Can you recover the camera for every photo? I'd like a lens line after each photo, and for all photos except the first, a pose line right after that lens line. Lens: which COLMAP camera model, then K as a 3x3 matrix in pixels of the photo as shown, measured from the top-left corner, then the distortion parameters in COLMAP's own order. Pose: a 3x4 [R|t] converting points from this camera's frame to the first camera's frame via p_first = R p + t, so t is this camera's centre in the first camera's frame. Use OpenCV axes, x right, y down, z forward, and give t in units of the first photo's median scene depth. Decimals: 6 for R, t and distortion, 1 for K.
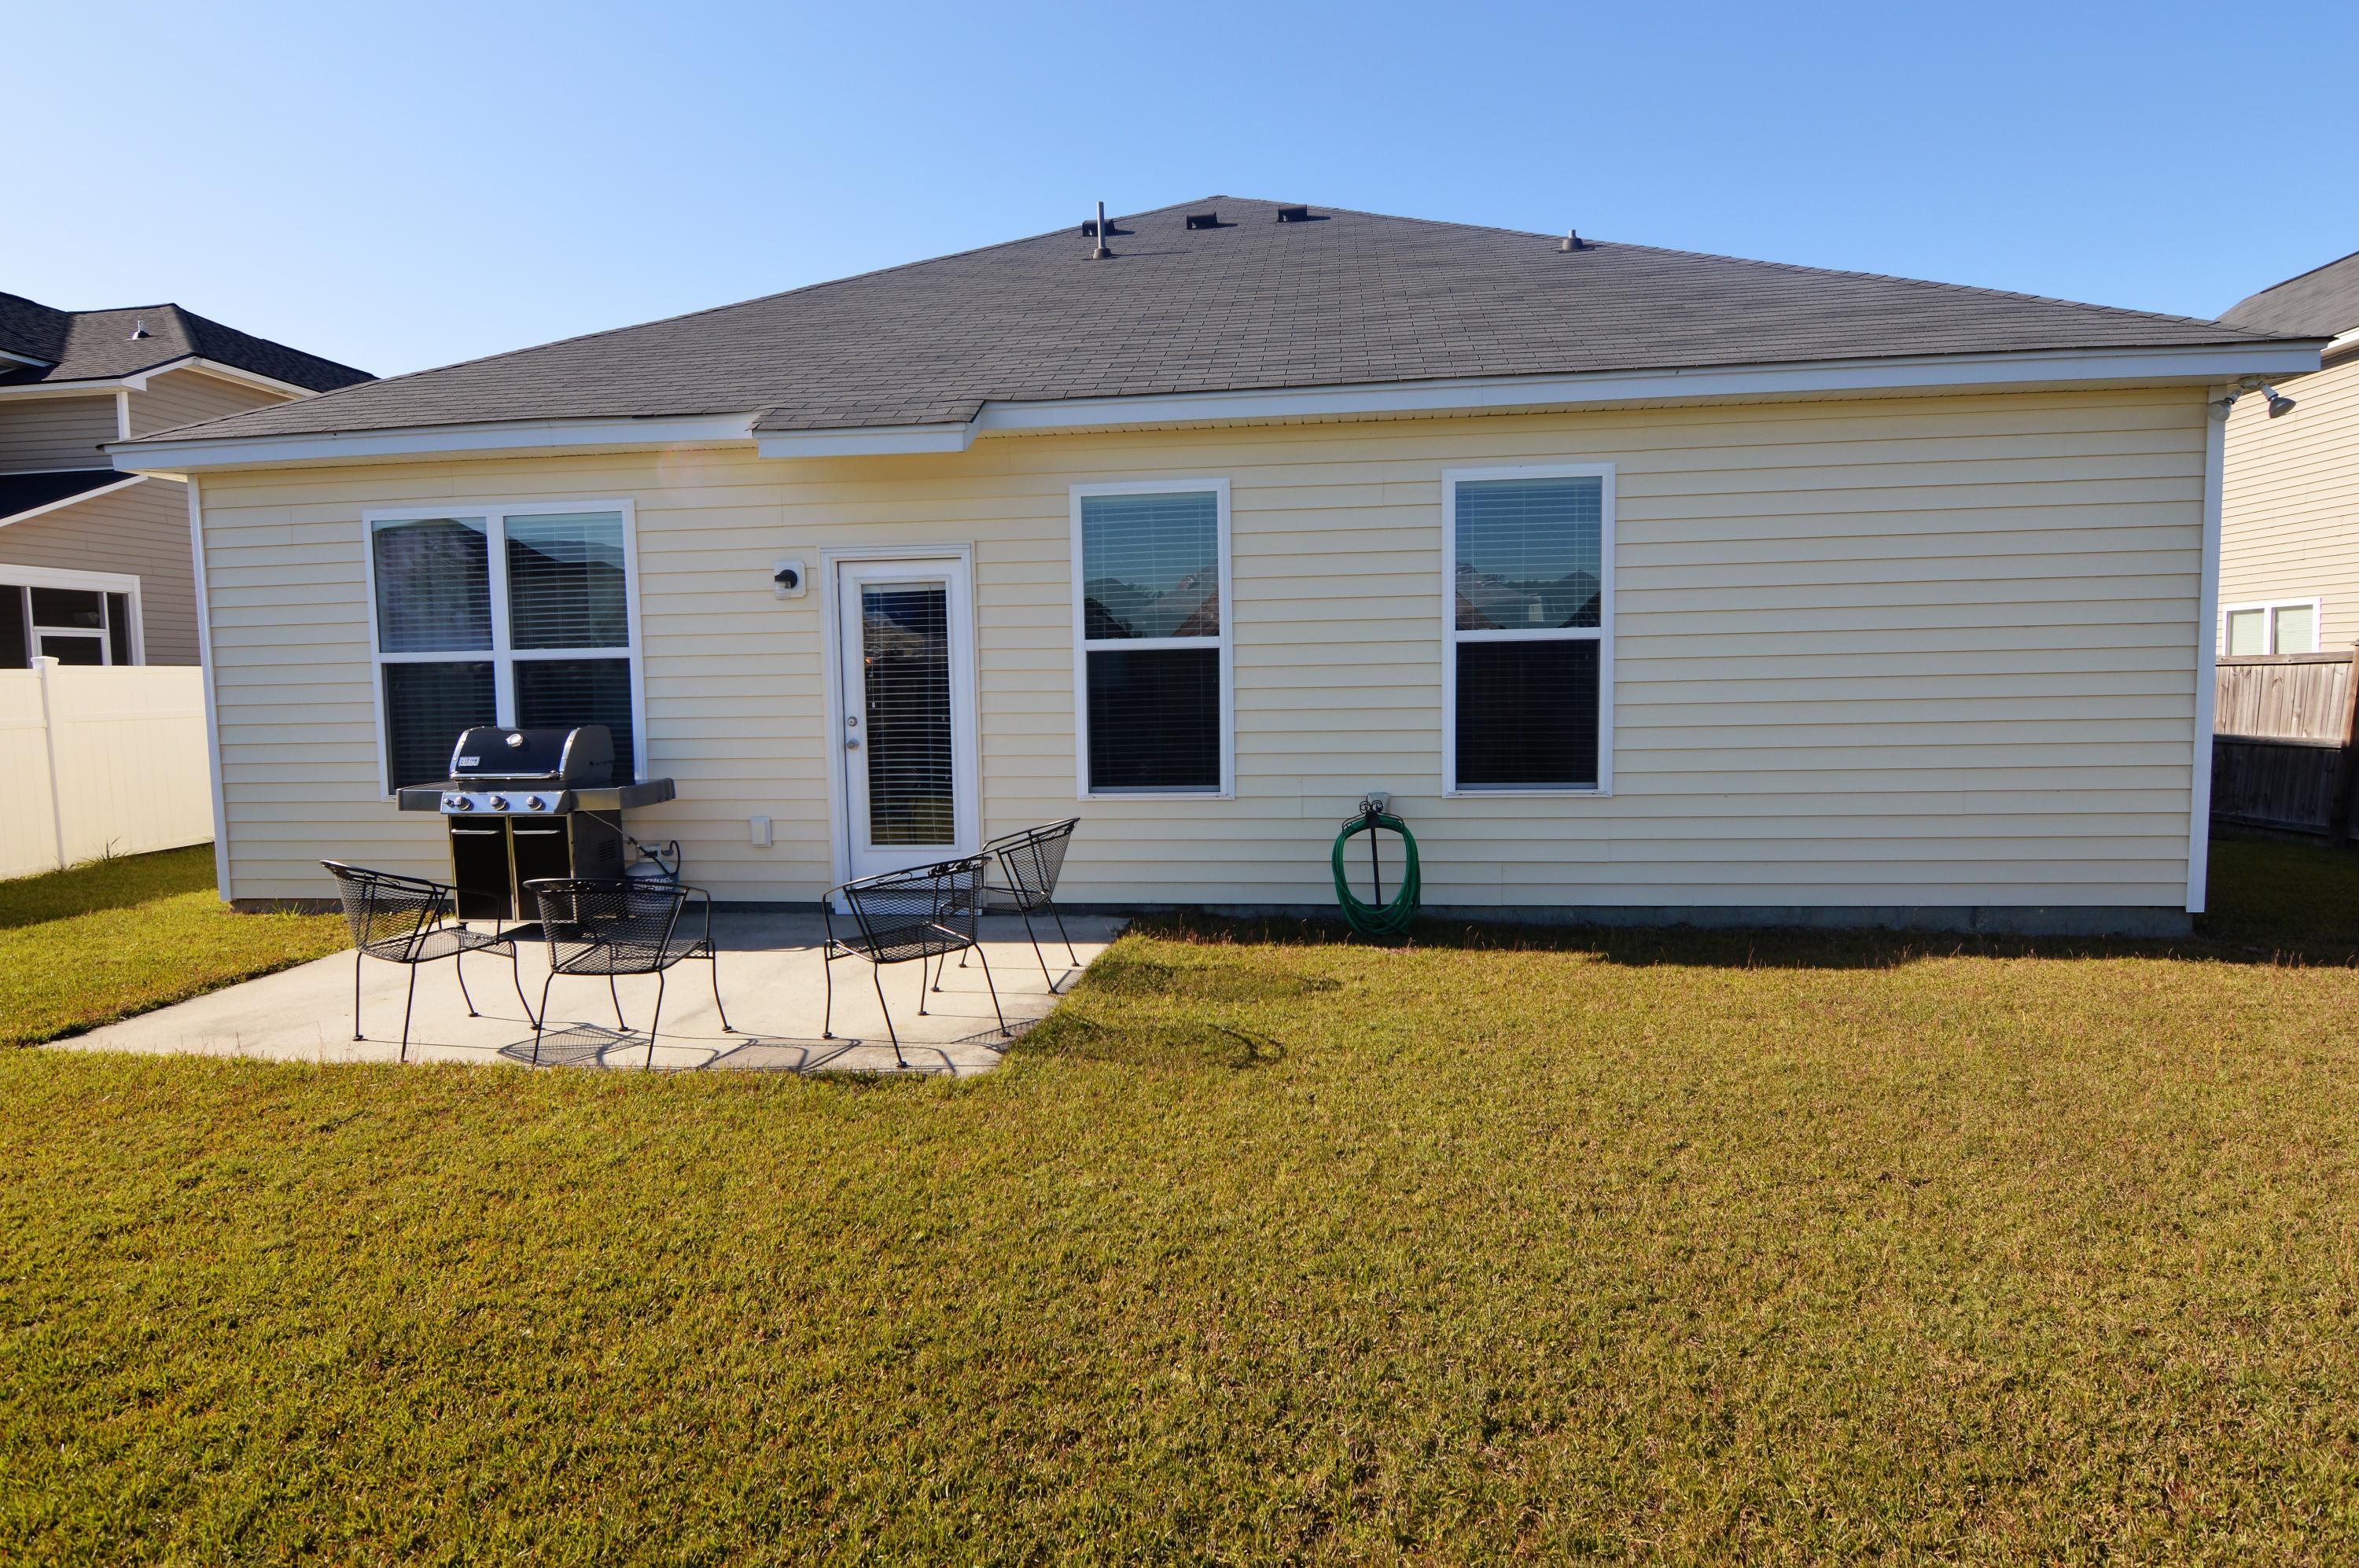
lens RADIAL K [[1292.9, 0, 1179.5], [0, 1292.9, 784.0], [0, 0, 1]] dist [-0.002561, -0.022943]
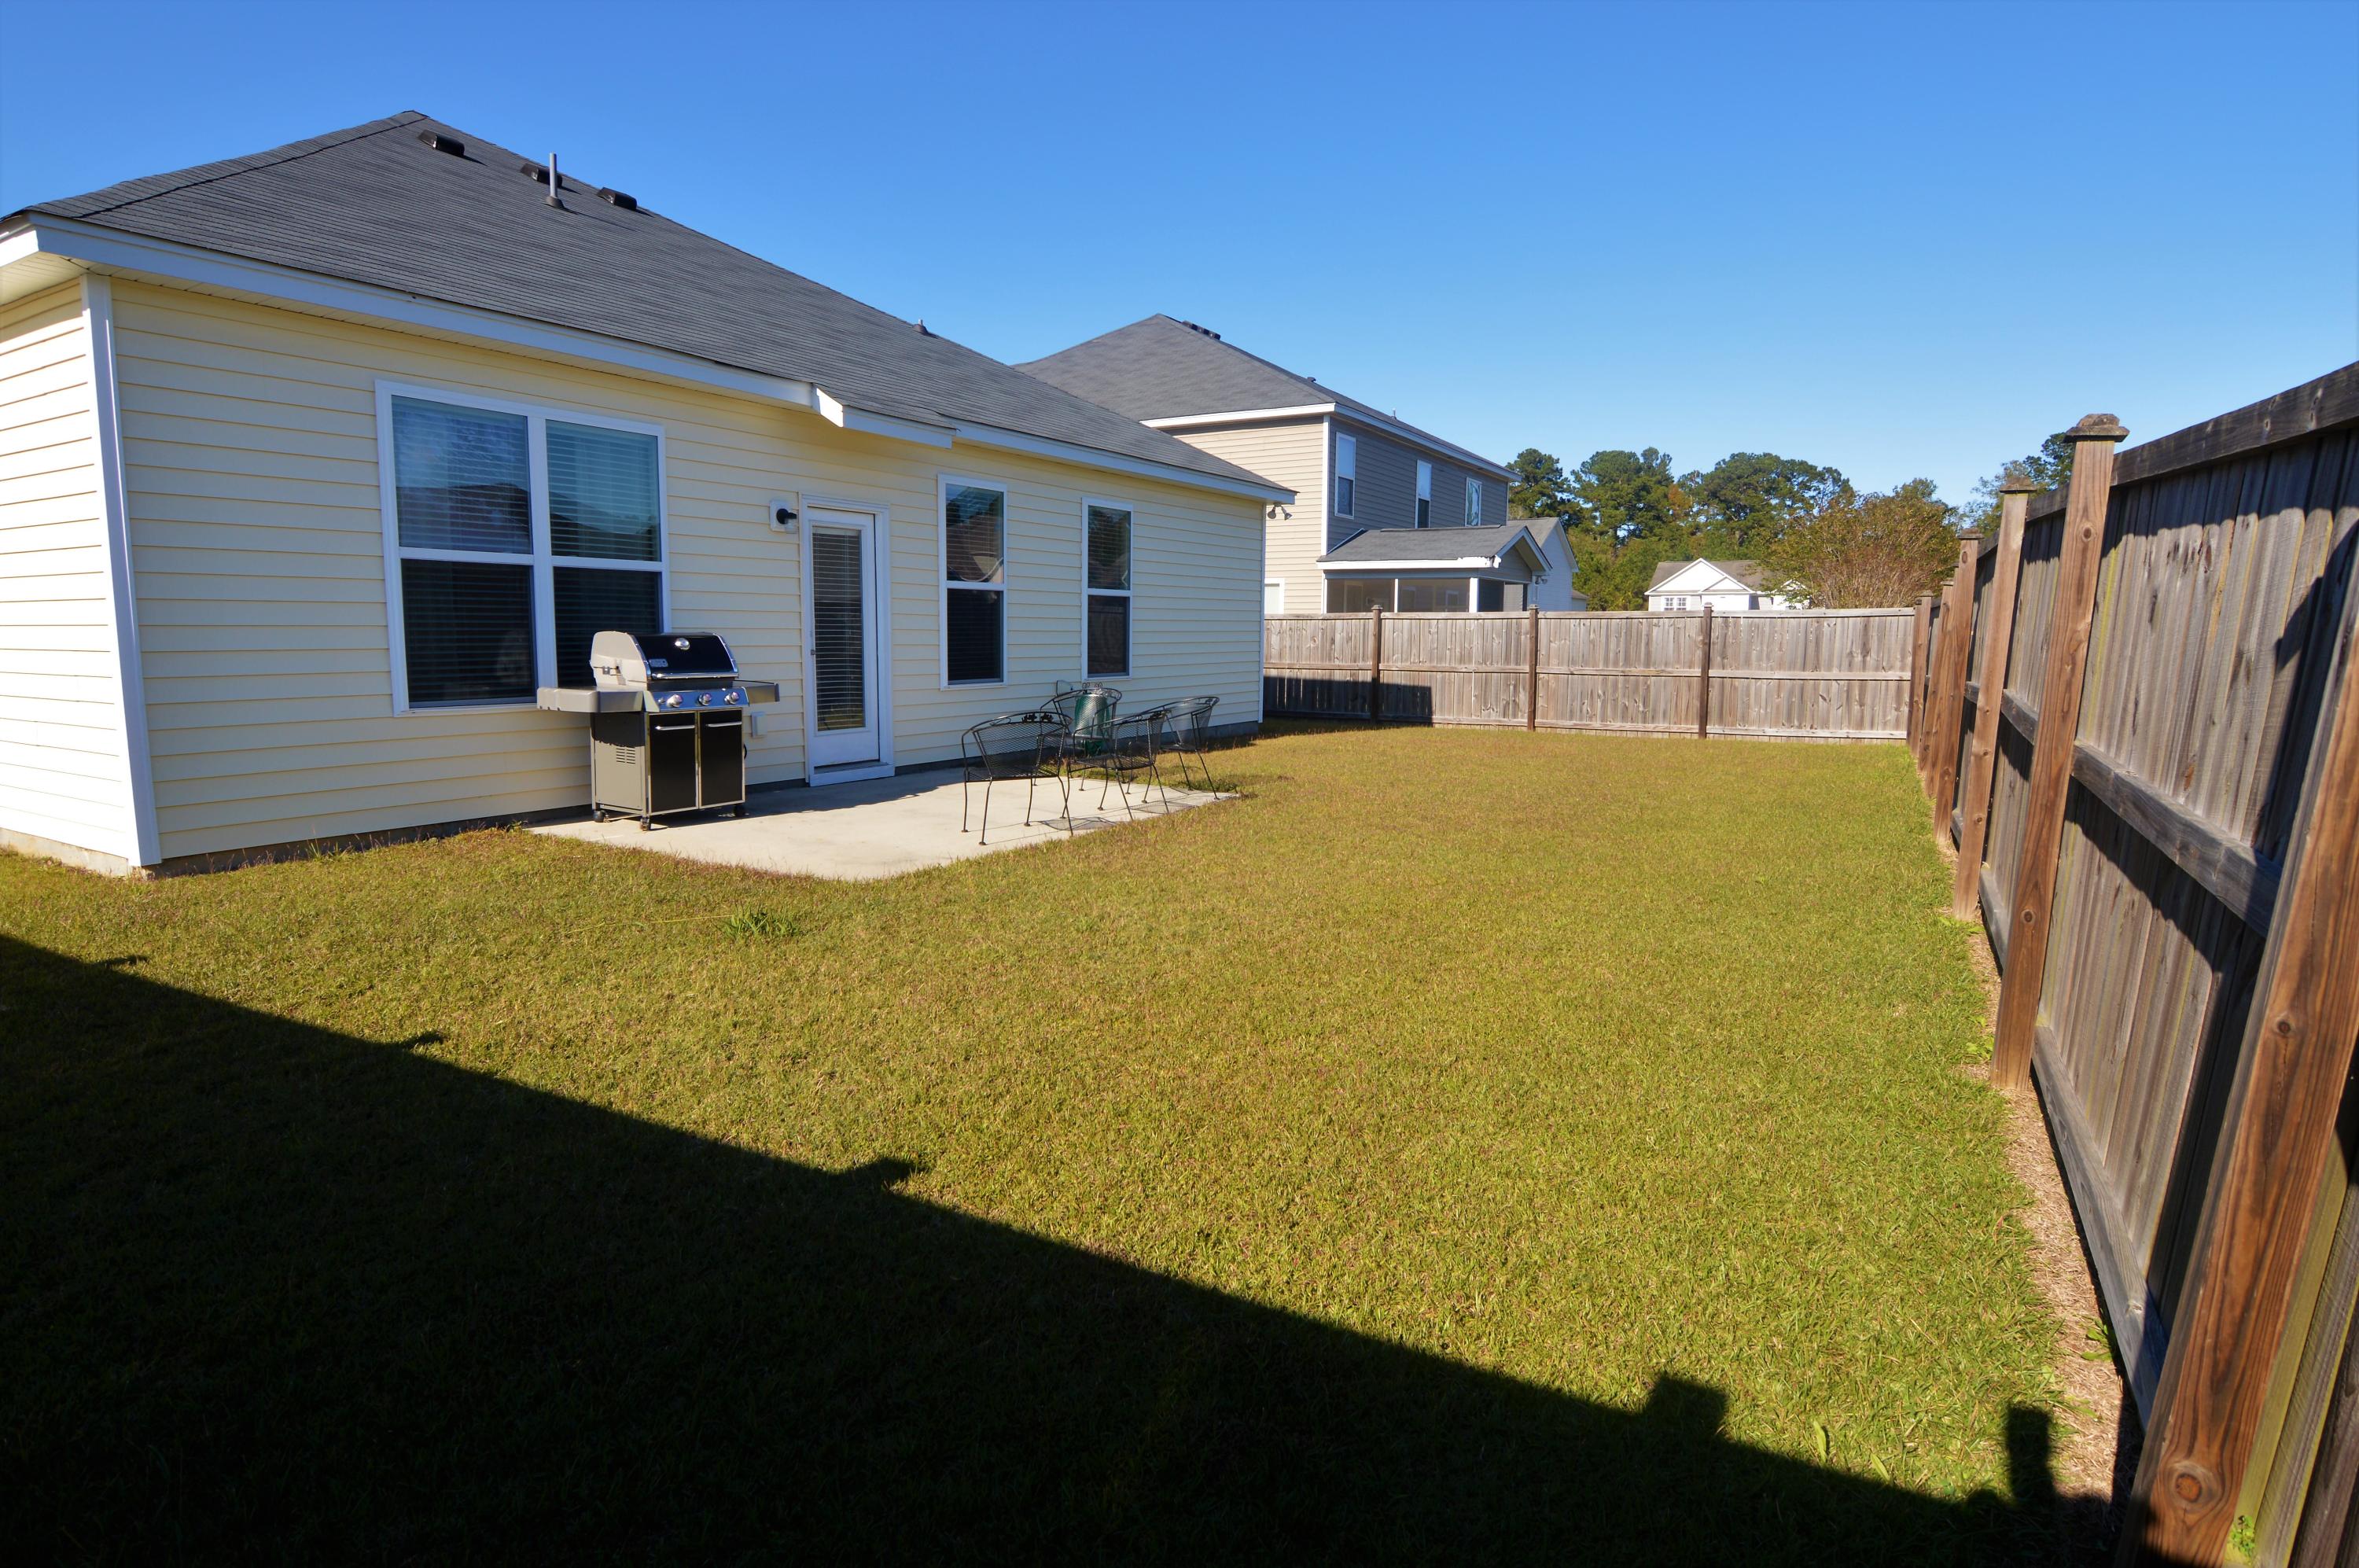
lens RADIAL K [[1244.1, 0, 1179.5], [0, 1244.1, 784.0], [0, 0, 1]] dist [-0.004036, -0.013169]
pose [[0.403287, -0.092254, 0.910411, -1.253256], [0.050269, 0.995636, 0.078622, 0.021401], [-0.913692, 0.014058, 0.406165, 0.176493]]
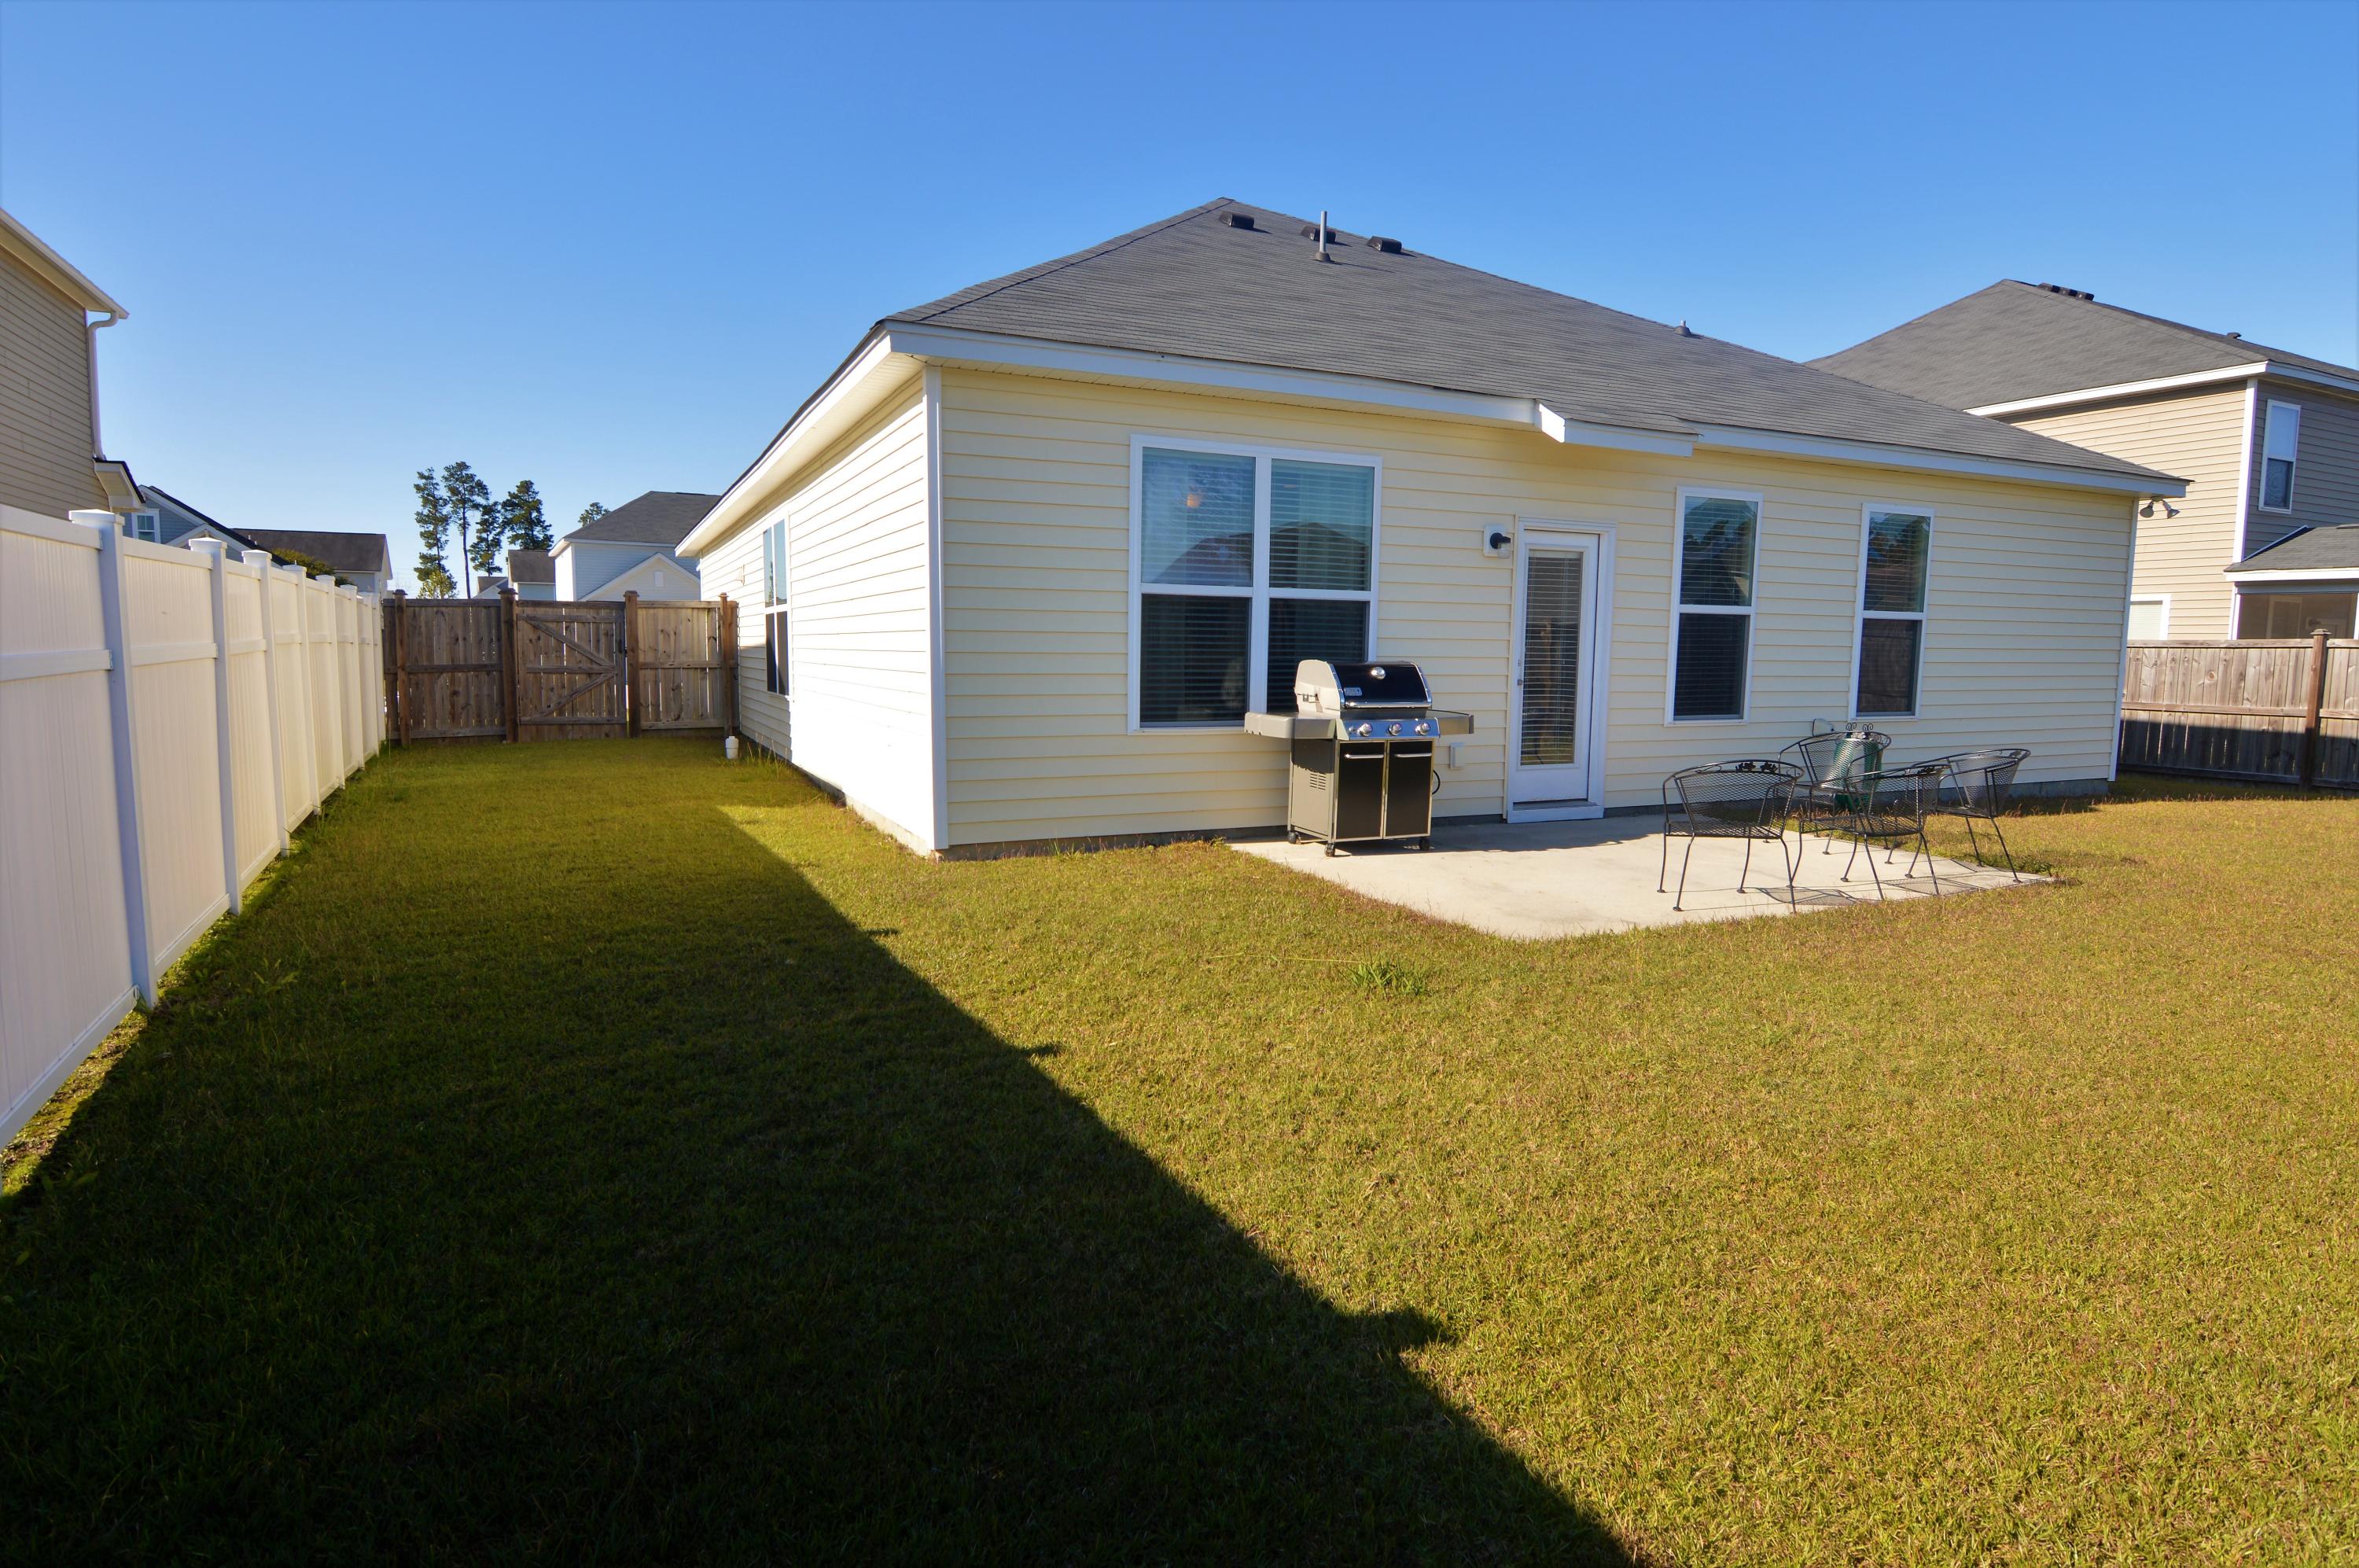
lens RADIAL K [[1244.1, 0, 1179.5], [0, 1244.1, 784.0], [0, 0, 1]] dist [-0.004036, -0.013169]
pose [[0.846849, -0.031343, 0.530910, -1.160990], [0.011370, 0.999101, 0.040847, 0.014060], [-0.531712, -0.028554, 0.846444, 0.183900]]
